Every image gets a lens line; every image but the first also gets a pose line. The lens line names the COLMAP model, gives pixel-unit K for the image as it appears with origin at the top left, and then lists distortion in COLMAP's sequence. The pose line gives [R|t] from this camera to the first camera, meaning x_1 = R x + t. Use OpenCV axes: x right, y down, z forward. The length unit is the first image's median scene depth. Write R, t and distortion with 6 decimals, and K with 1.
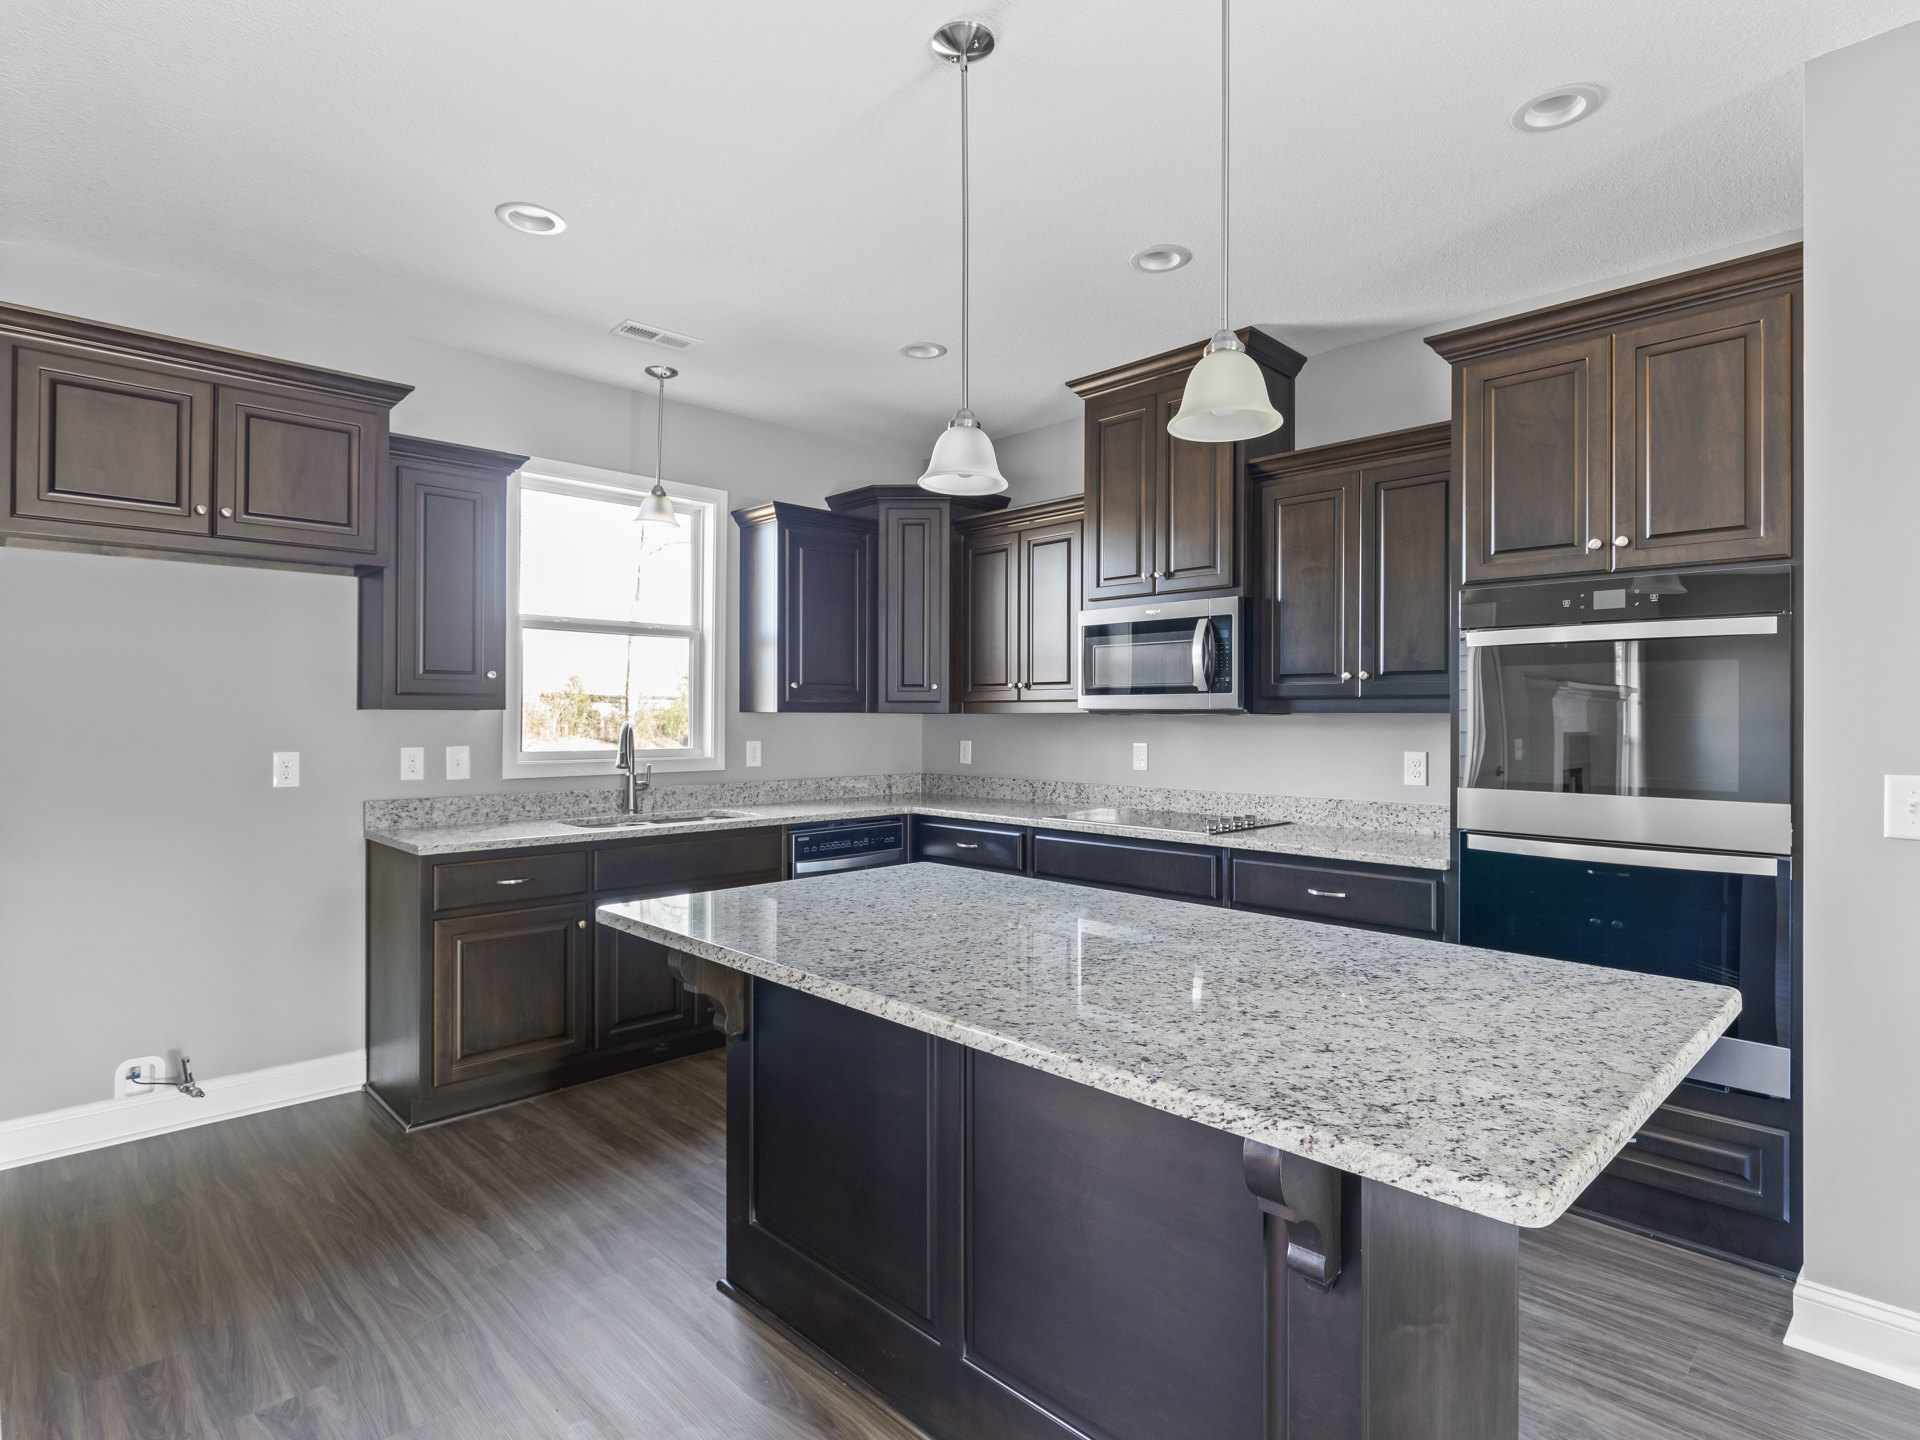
lens RADIAL K [[1020.5, 0, 973.0], [0, 1020.5, 715.2], [0, 0, 1]] dist [0.000259, 0.000801]
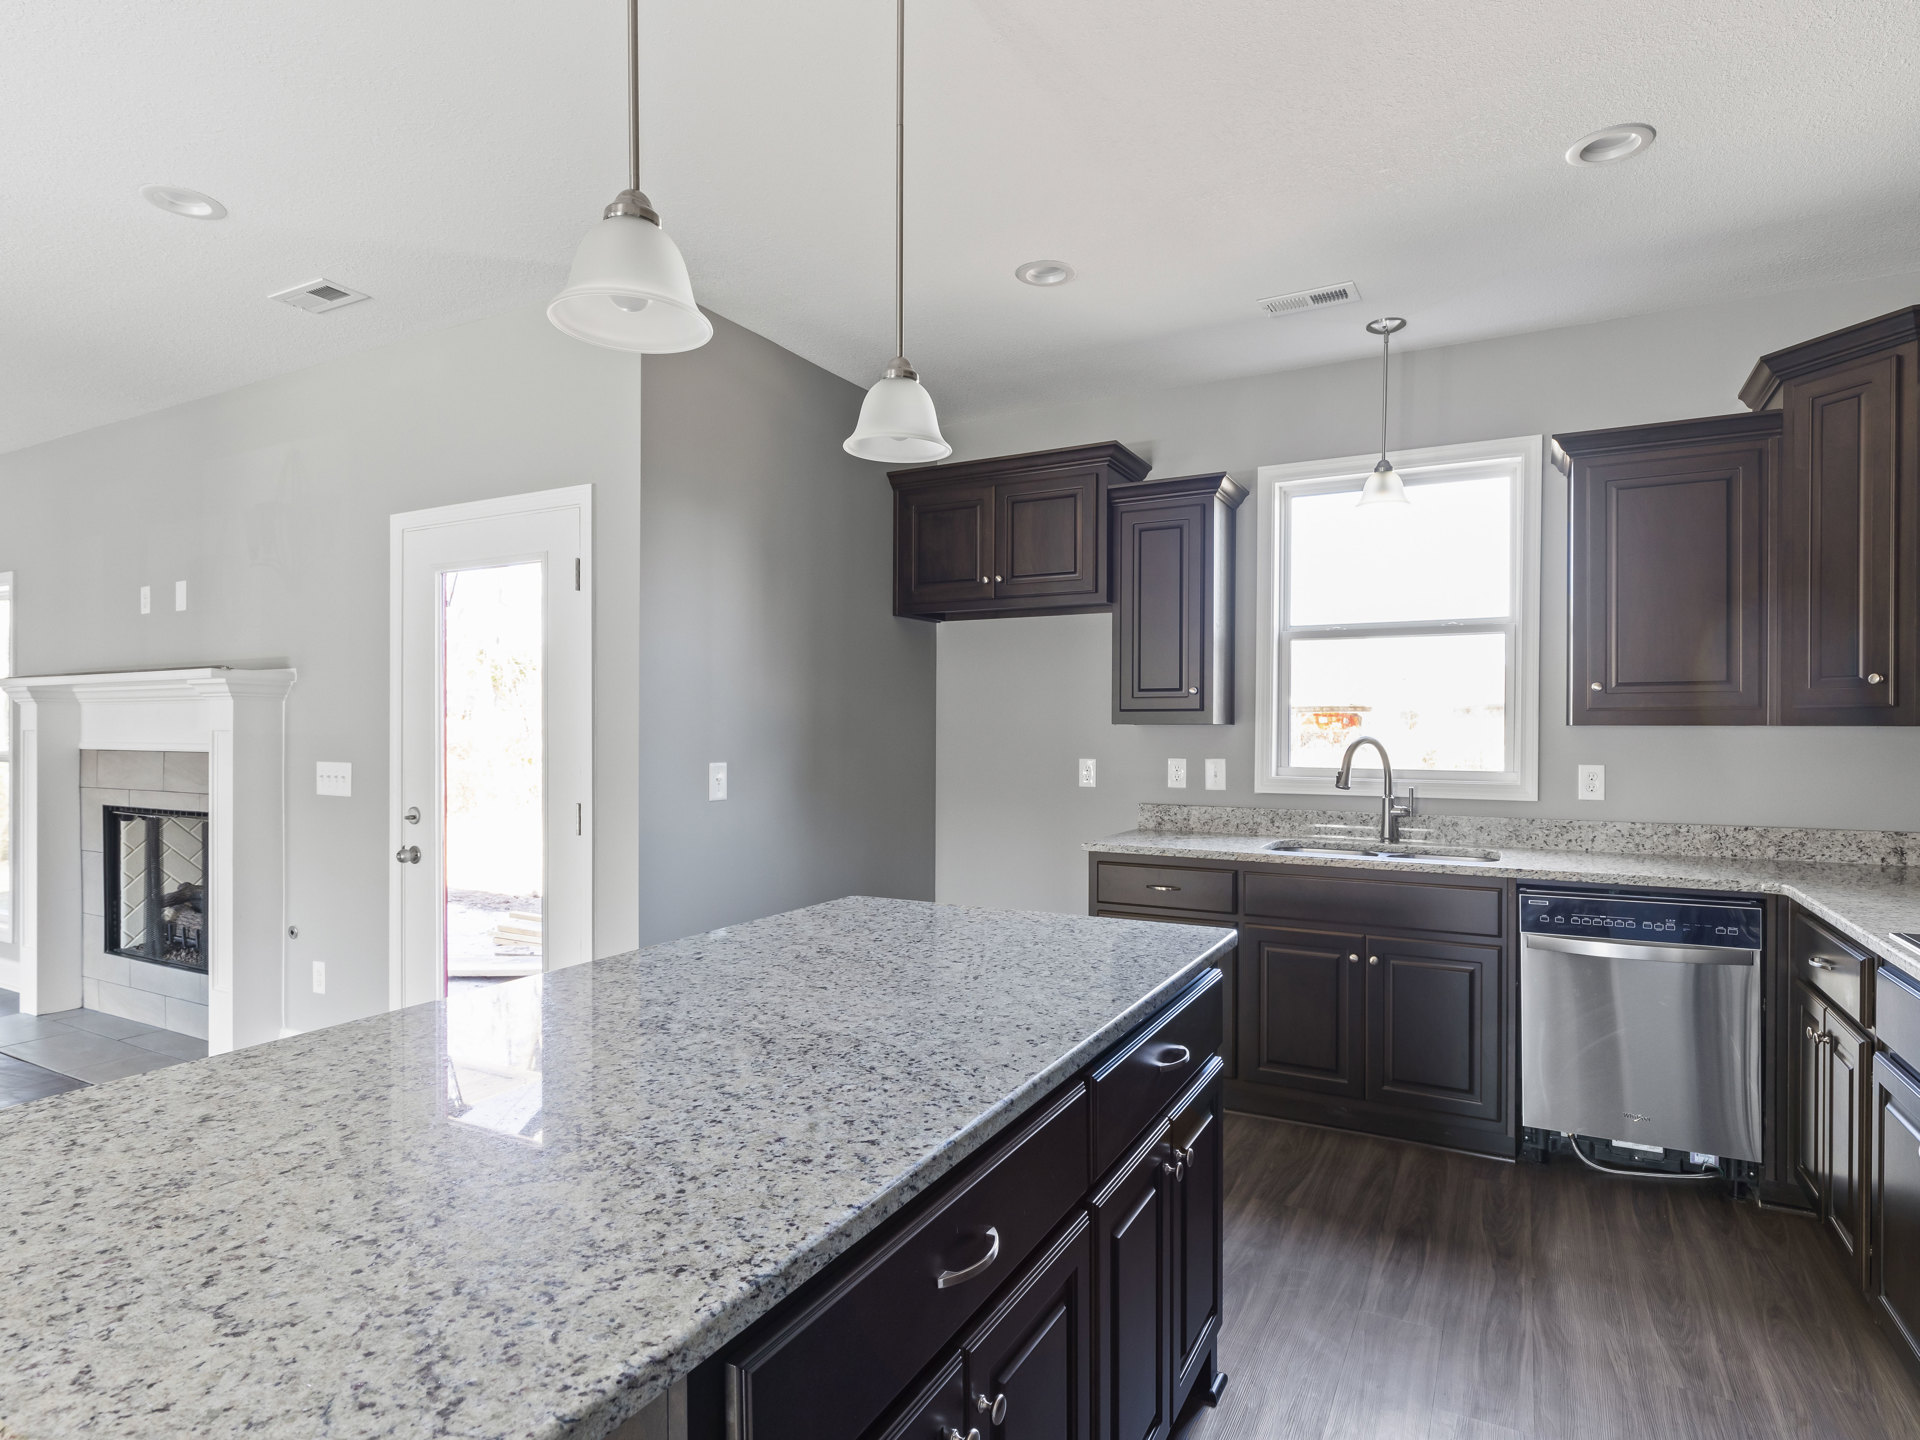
lens RADIAL K [[1032.9, 0, 971.2], [0, 1032.9, 730.9], [0, 0, 1]] dist [-0.006839, -0.001242]
pose [[0.299874, 0.000581, -0.953979, 0.449260], [-0.001761, 0.999998, 0.000055, 0.002085], [0.953977, 0.001664, 0.299875, 0.450316]]
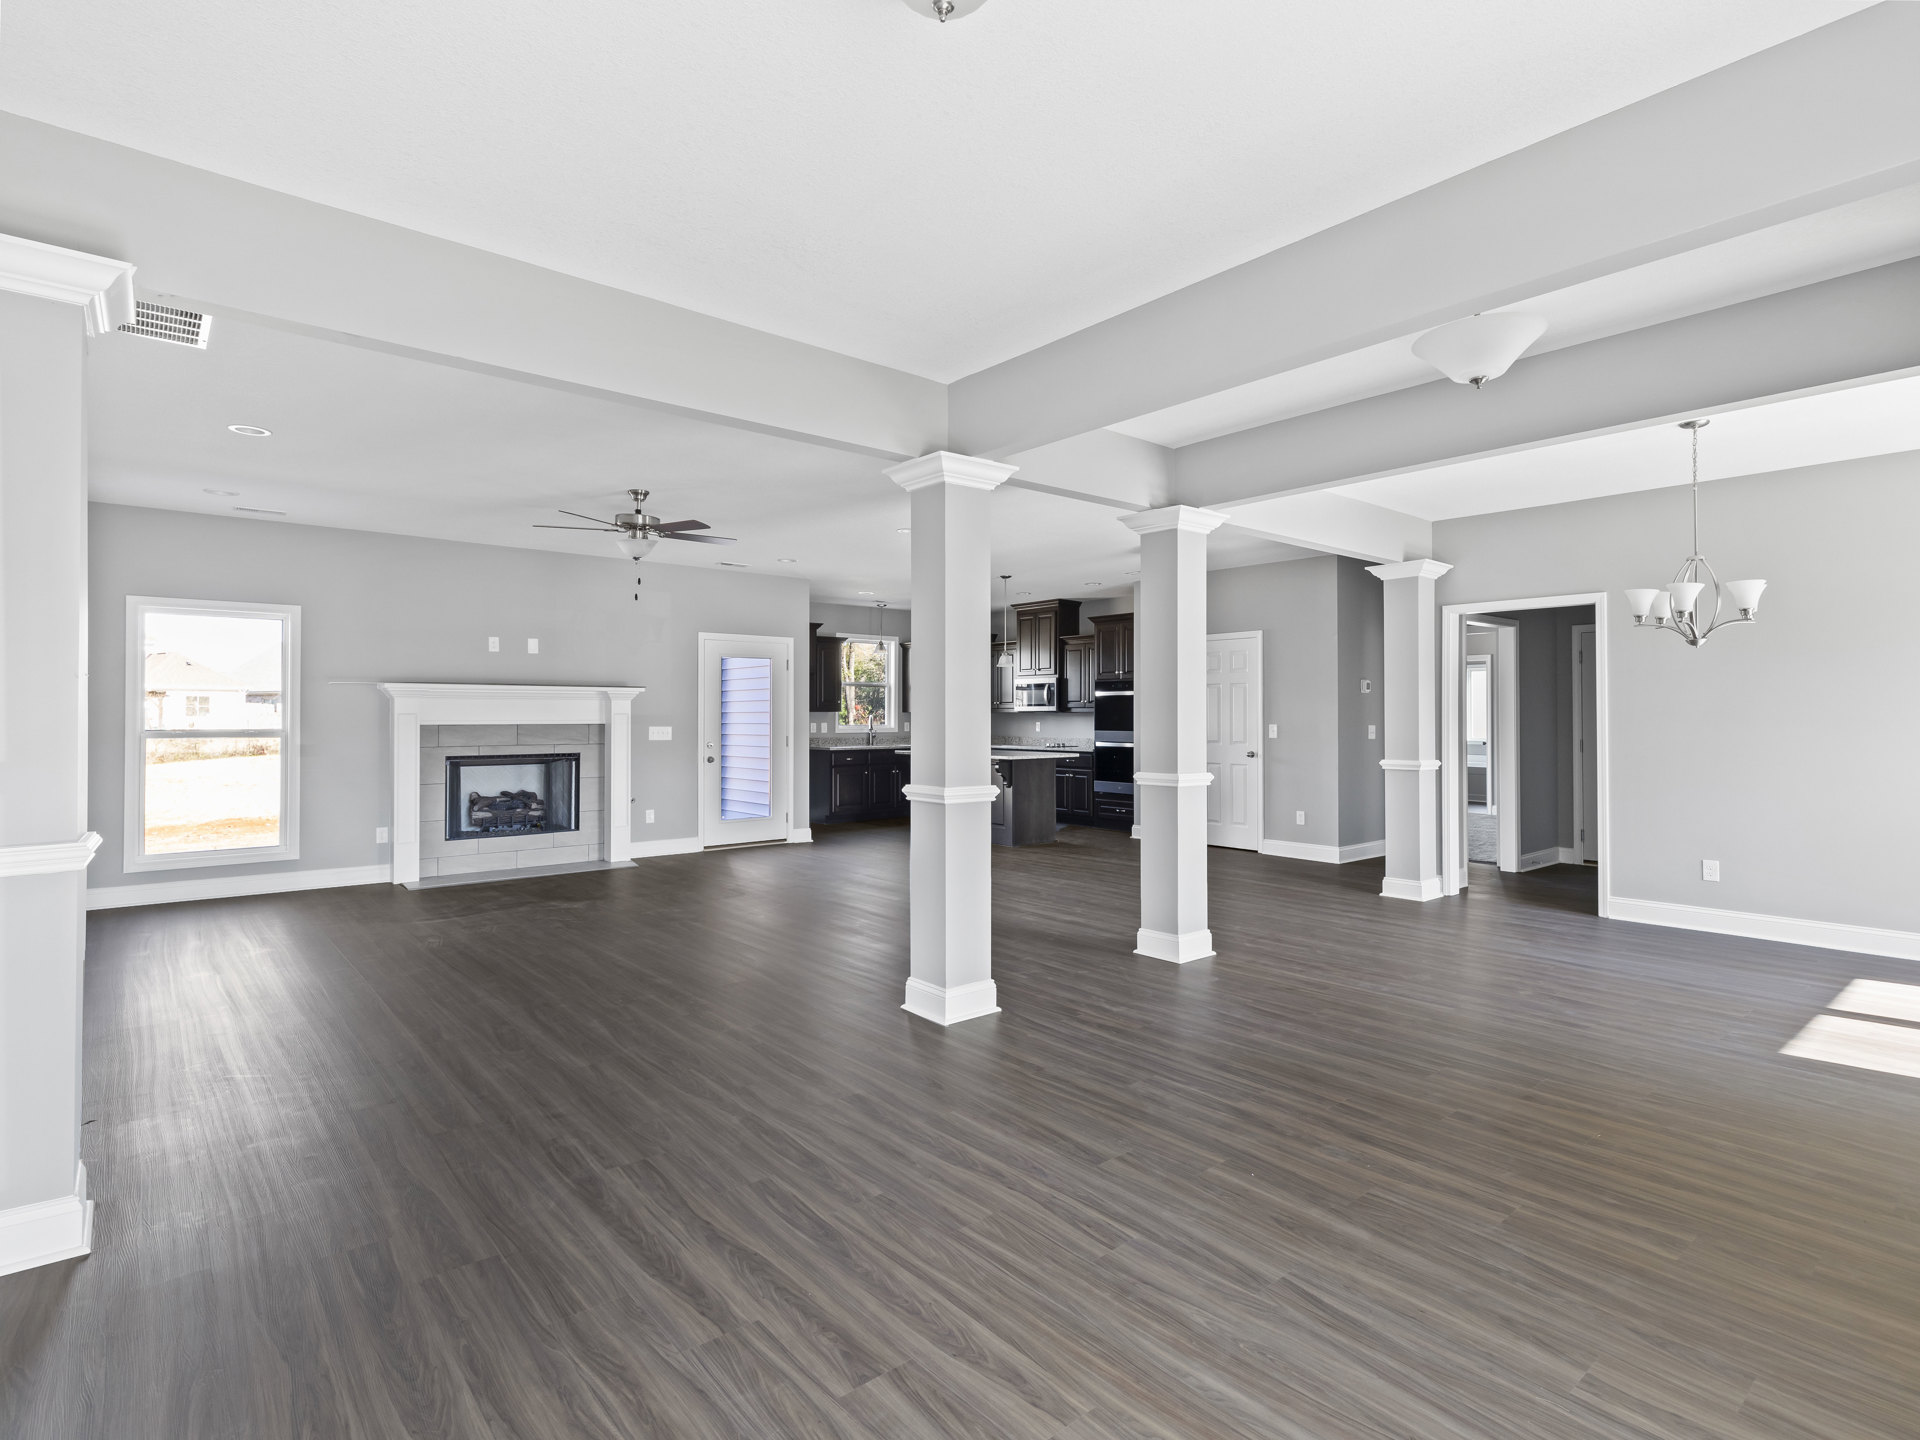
lens RADIAL K [[977.9, 0, 968.9], [0, 977.9, 703.5], [0, 0, 1]] dist [0.011561, -0.000649]
pose [[0.996979, -0.002516, -0.077634, 0.218105], [0.001496, 0.999912, -0.013200, 0.010991], [0.077660, 0.013044, 0.996895, -2.191576]]
